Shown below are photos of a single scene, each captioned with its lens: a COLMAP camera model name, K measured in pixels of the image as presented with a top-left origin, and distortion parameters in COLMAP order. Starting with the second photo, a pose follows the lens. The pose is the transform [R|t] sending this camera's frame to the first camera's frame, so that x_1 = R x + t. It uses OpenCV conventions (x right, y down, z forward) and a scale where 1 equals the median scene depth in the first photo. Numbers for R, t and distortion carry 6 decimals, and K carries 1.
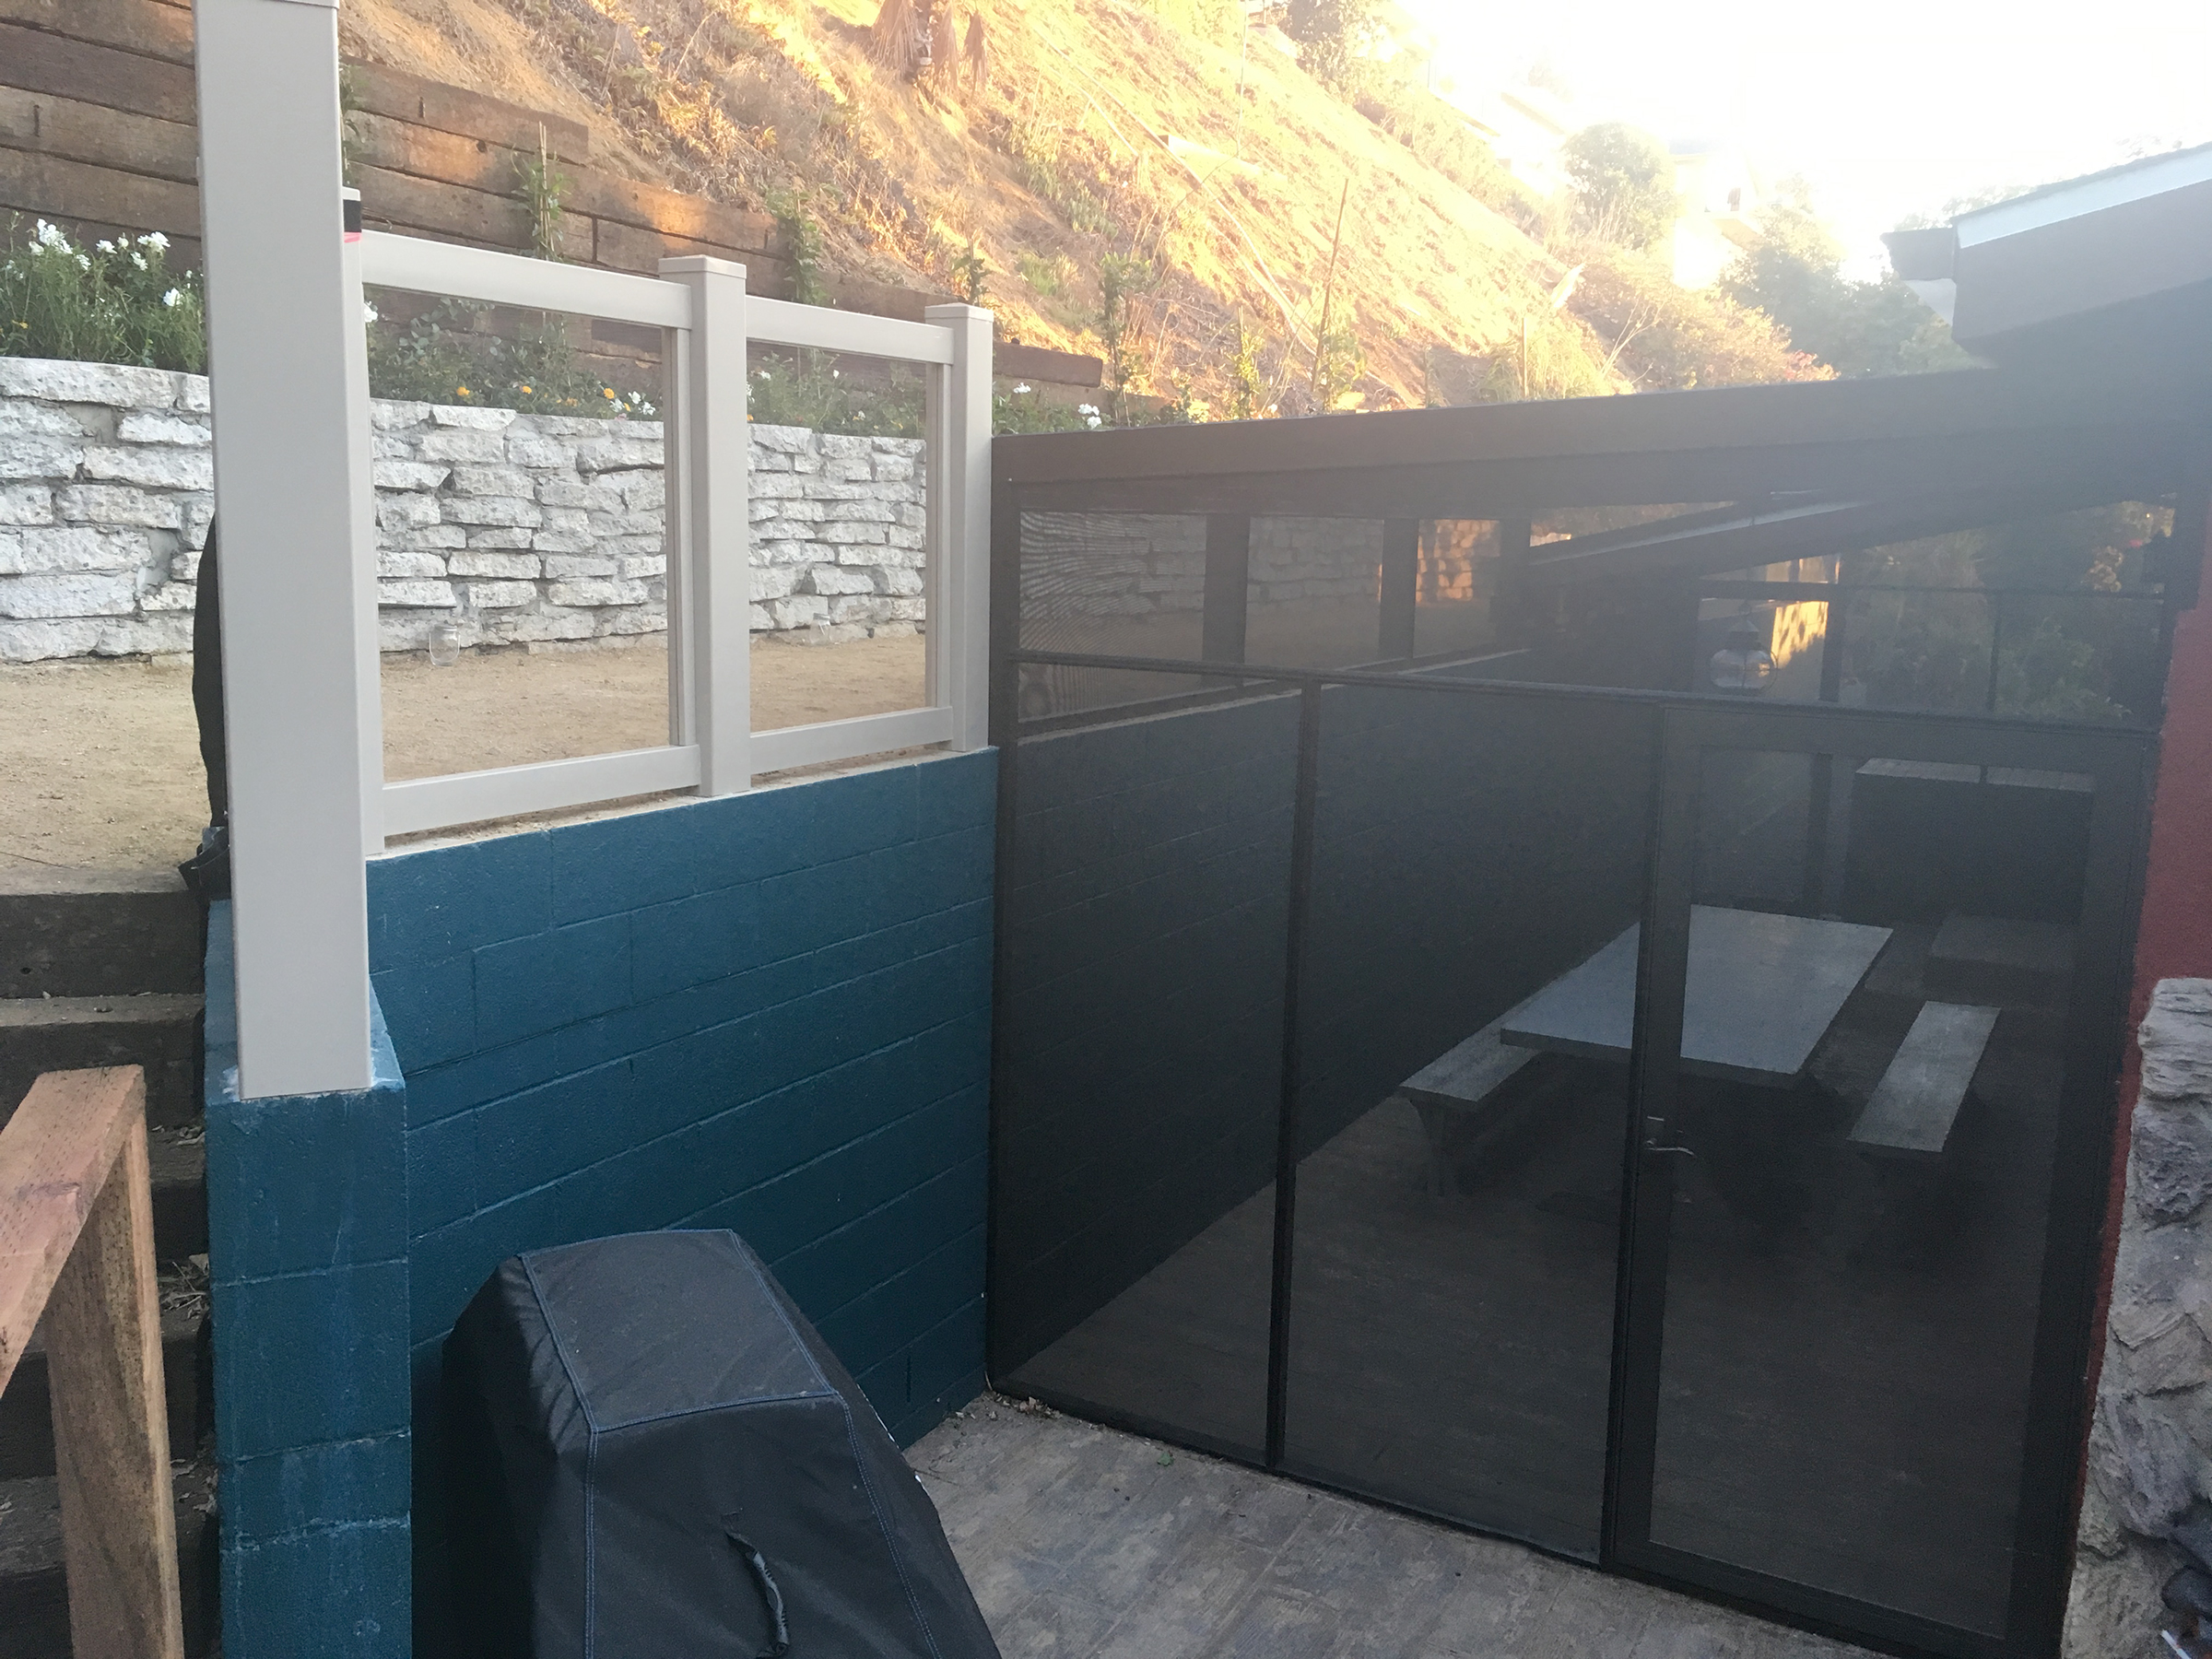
lens RADIAL K [[1872.8, 0, 1103.8], [0, 1872.8, 825.2], [0, 0, 1]] dist [0.002141, 0.000771]
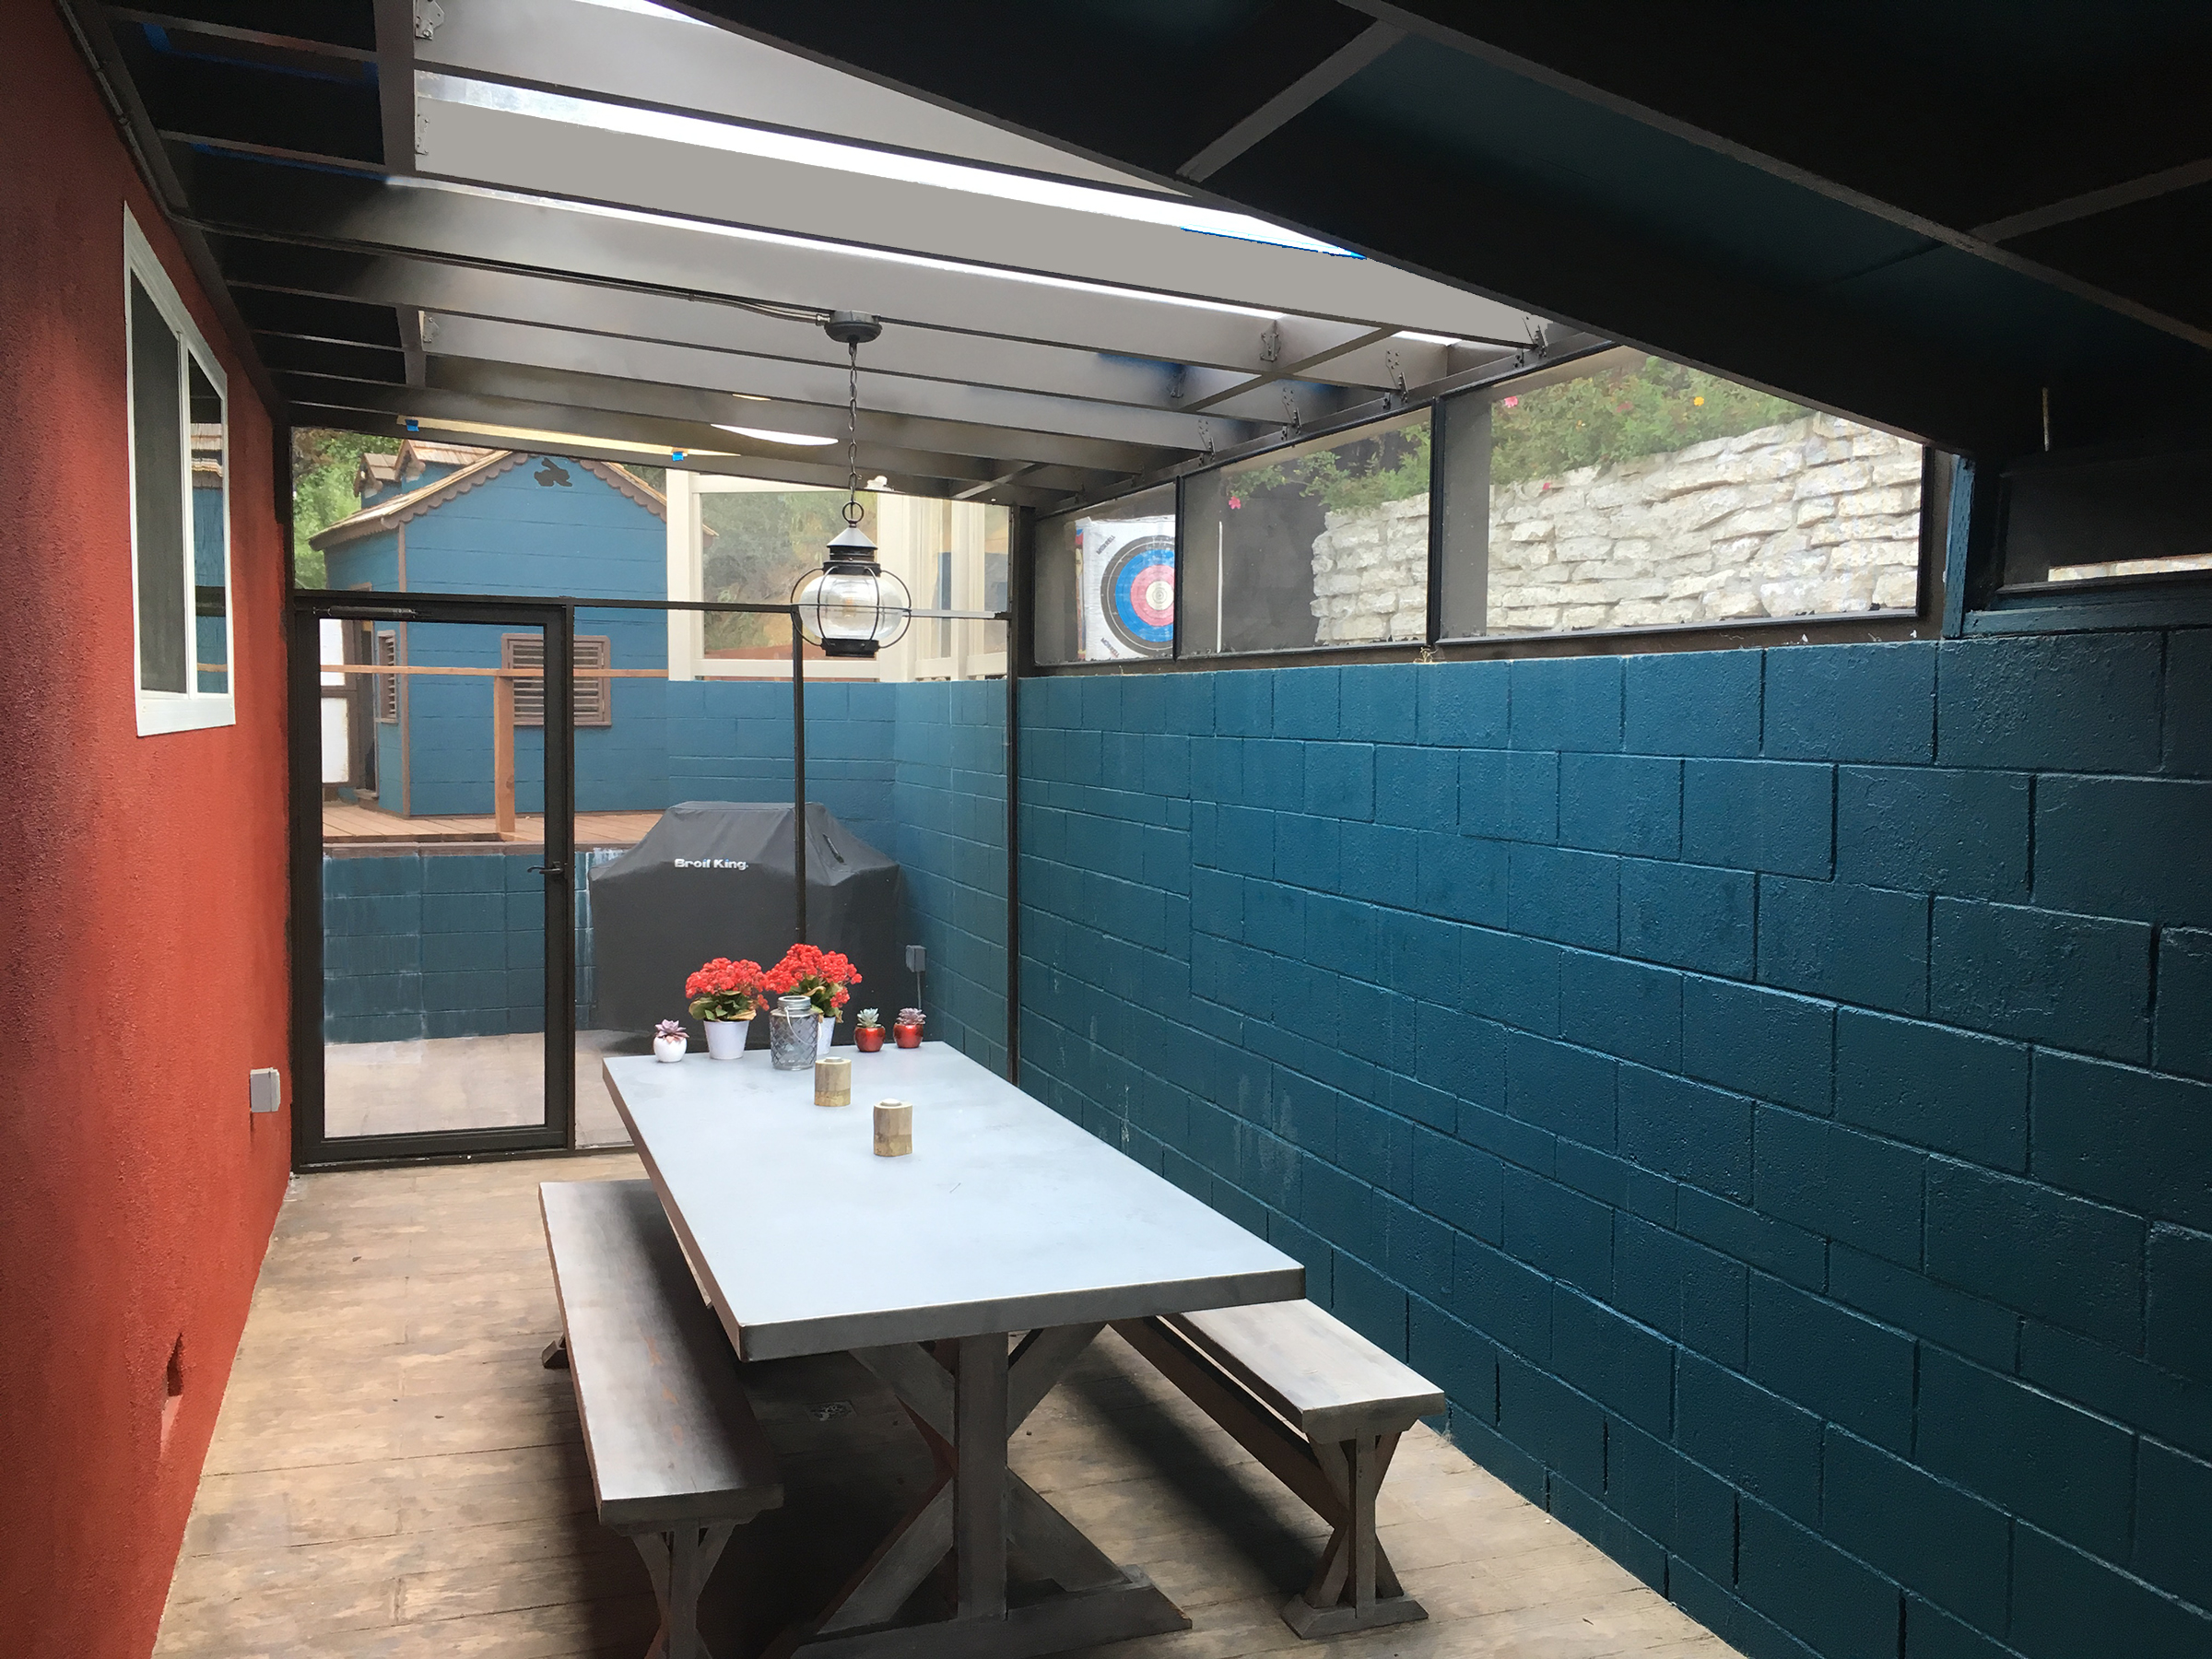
lens RADIAL K [[1872.8, 0, 1104.9], [0, 1872.8, 829.8], [0, 0, 1]] dist [0.002141, 0.000771]
pose [[-0.645315, 0.024402, -0.763527, 0.810065], [-0.141595, 0.978349, 0.150940, -0.125661], [0.750680, 0.205516, -0.627888, 1.543834]]
